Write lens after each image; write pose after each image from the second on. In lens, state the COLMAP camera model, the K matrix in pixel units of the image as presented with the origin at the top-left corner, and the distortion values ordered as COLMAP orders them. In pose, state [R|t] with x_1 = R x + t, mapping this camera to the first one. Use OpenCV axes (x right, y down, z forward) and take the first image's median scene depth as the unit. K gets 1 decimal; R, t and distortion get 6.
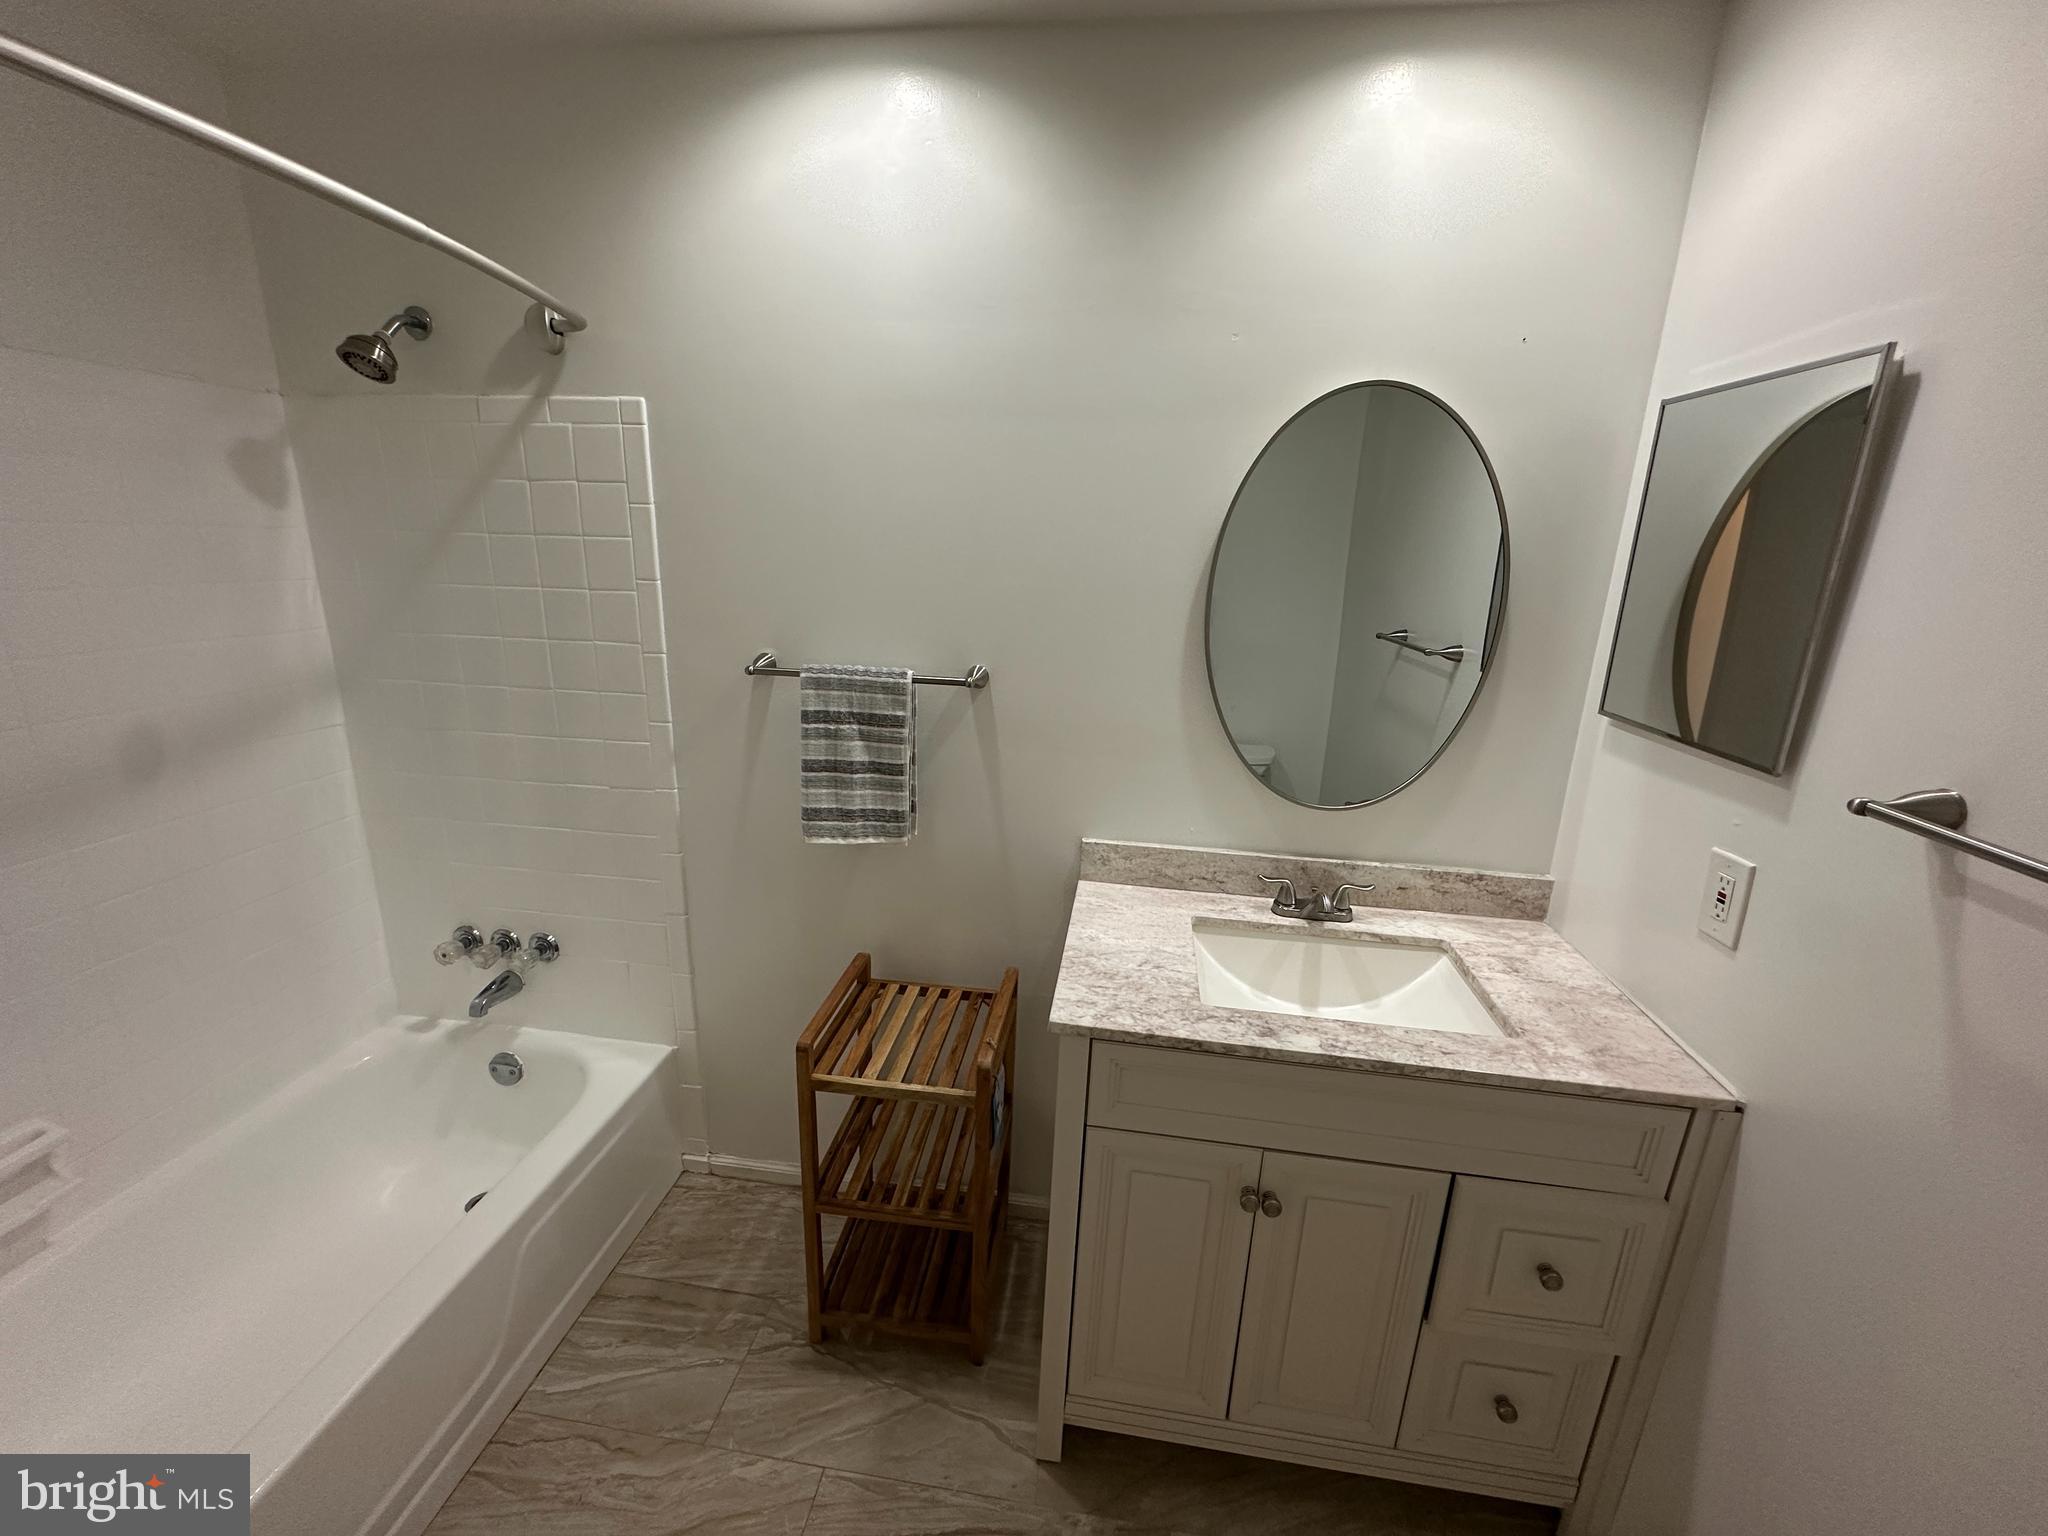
lens RADIAL K [[817.2, 0, 1022.2], [0, 817.2, 772.9], [0, 0, 1]] dist [0.002775, 0.000378]
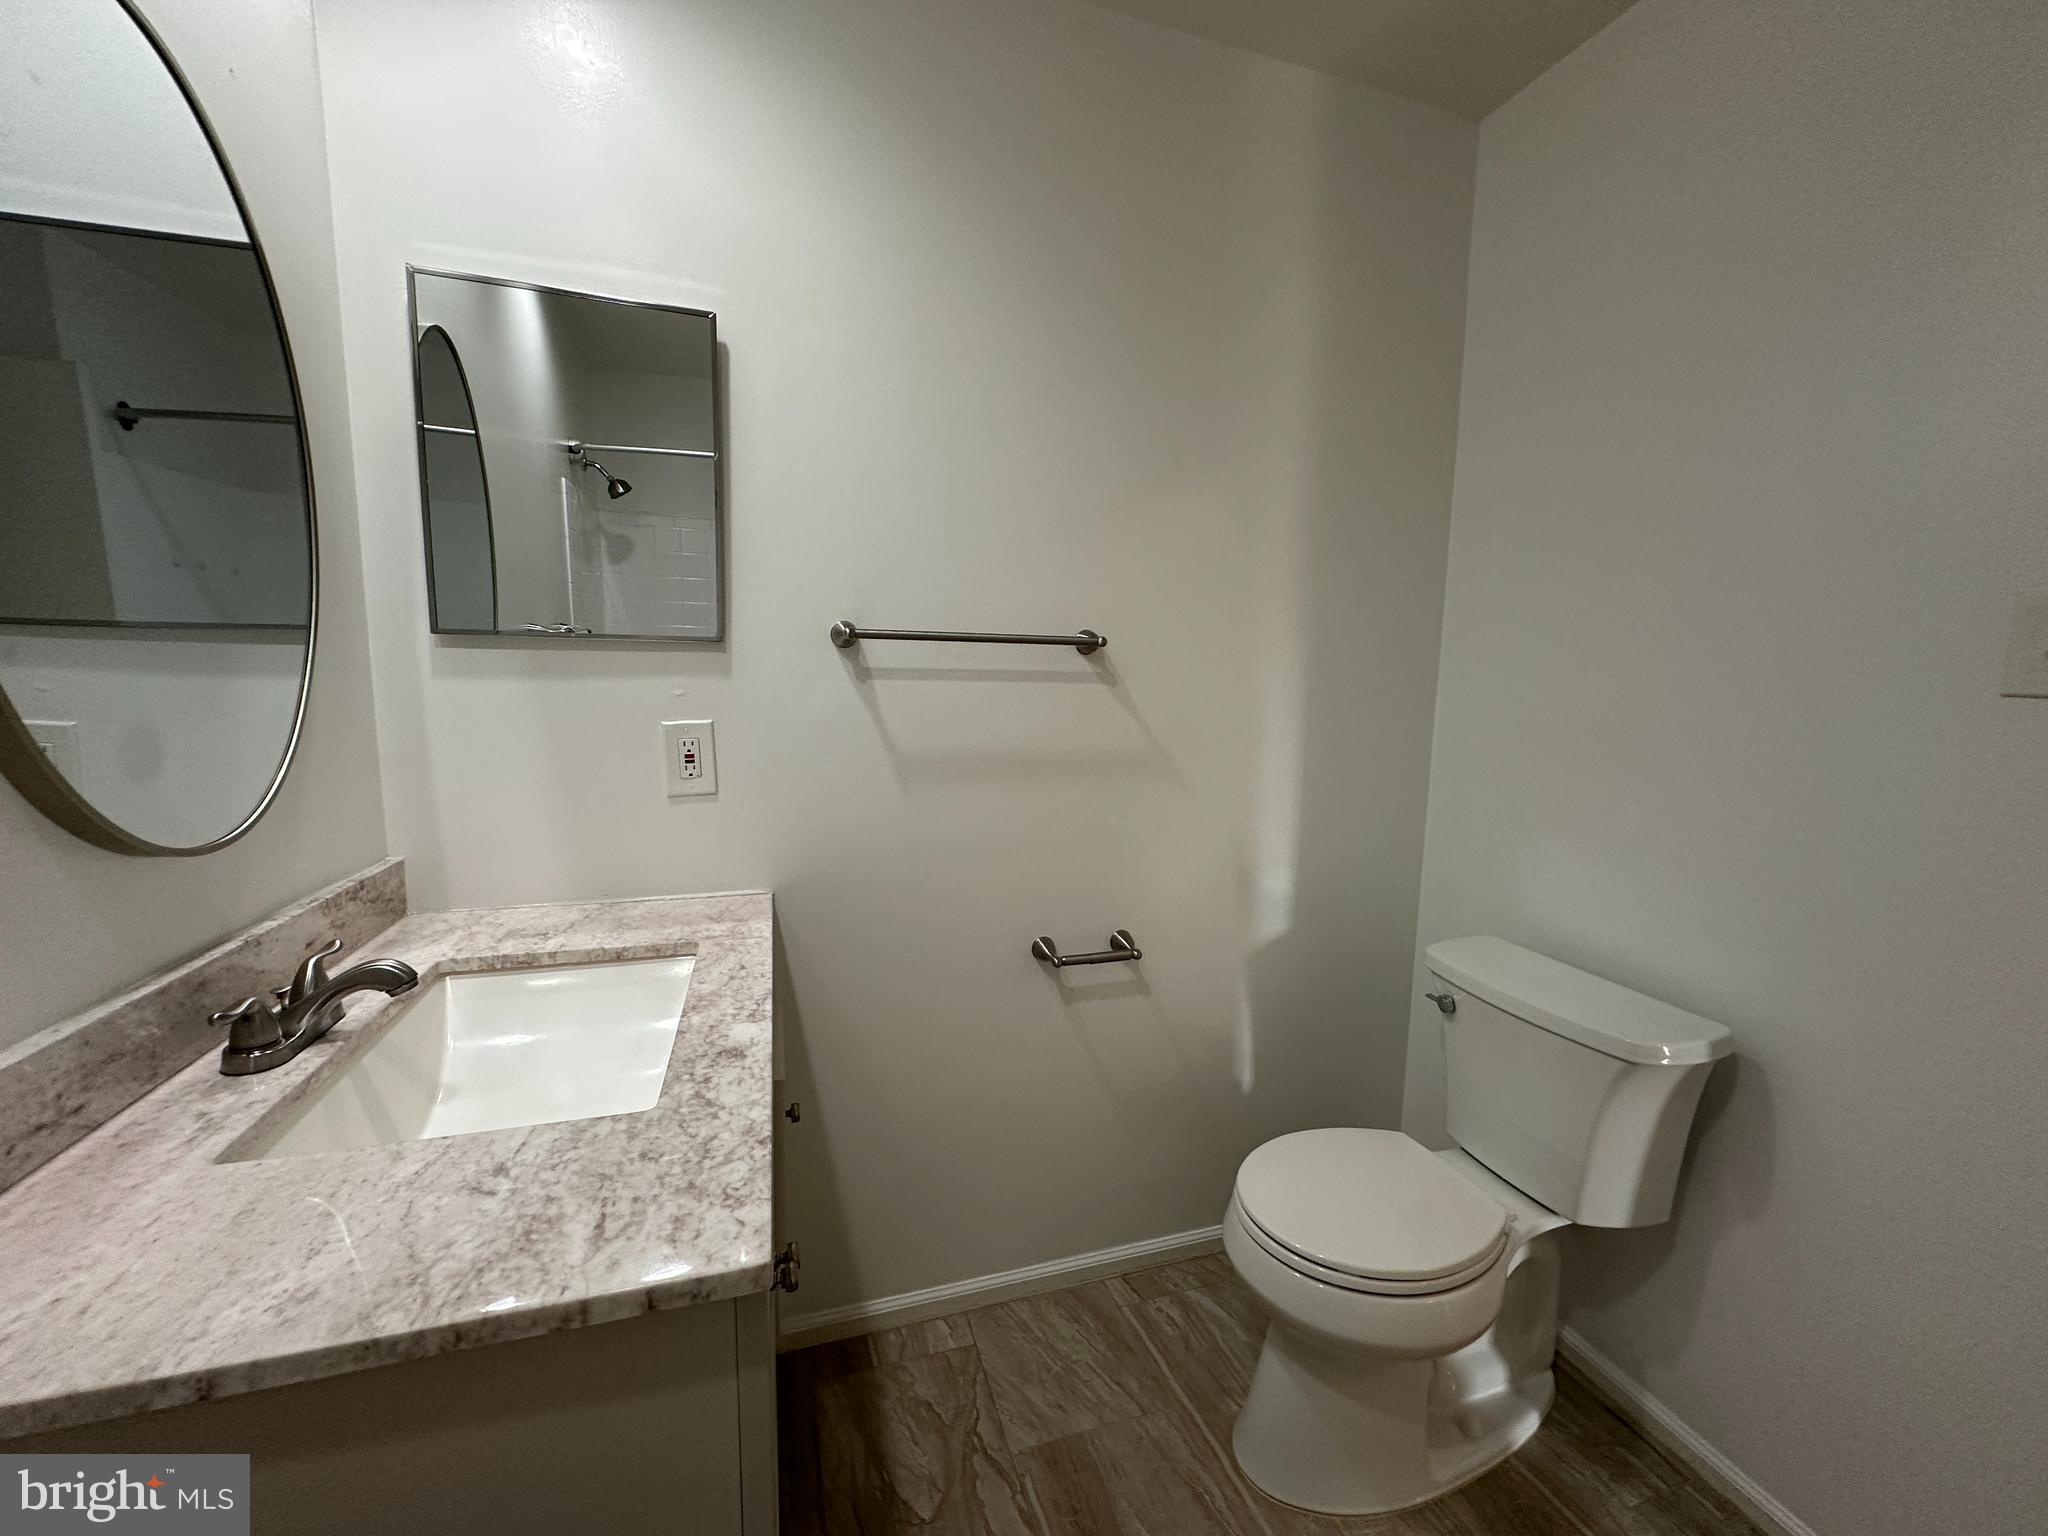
lens RADIAL K [[817.2, 0, 1022.8], [0, 817.2, 762.7], [0, 0, 1]] dist [0.002775, 0.000378]
pose [[-0.419678, -0.146708, 0.895738, -0.361025], [0.214585, 0.942840, 0.254962, -0.035393], [-0.881943, 0.299214, -0.364208, 0.898248]]
